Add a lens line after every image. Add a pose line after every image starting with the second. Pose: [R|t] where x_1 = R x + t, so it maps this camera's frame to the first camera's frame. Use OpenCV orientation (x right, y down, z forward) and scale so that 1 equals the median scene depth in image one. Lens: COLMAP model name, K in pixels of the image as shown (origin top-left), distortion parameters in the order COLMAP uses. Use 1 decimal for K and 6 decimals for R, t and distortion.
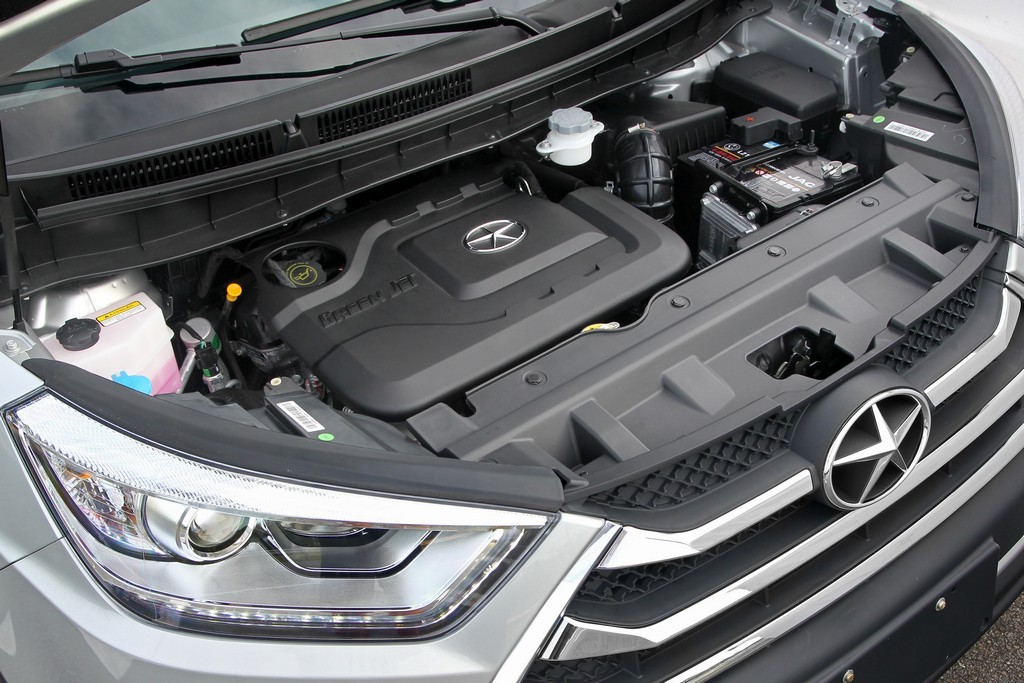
lens RADIAL K [[1281.5, 0, 510.8], [0, 1281.5, 344.9], [0, 0, 1]] dist [-0.003082, 0.000000]
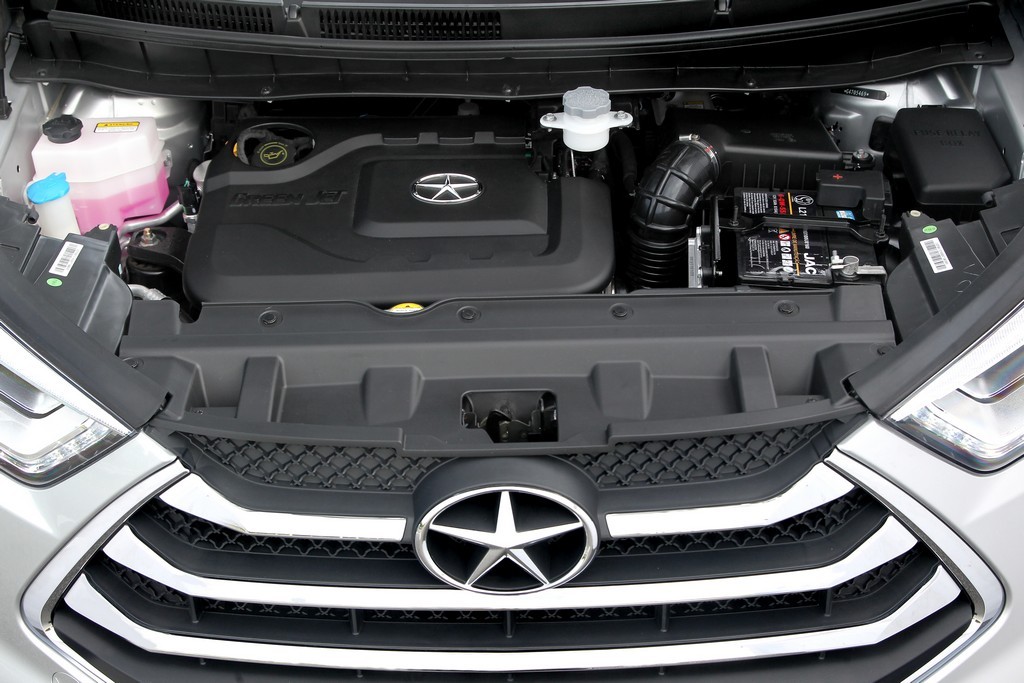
lens RADIAL K [[1525.4, 0, 513.8], [0, 1525.4, 337.5], [0, 0, 1]] dist [0.041227, 0.000000]
pose [[0.773389, 0.402768, -0.489538, 0.636848], [-0.373167, 0.913503, 0.162044, -0.189382], [0.512461, 0.057357, 0.856793, 0.064312]]
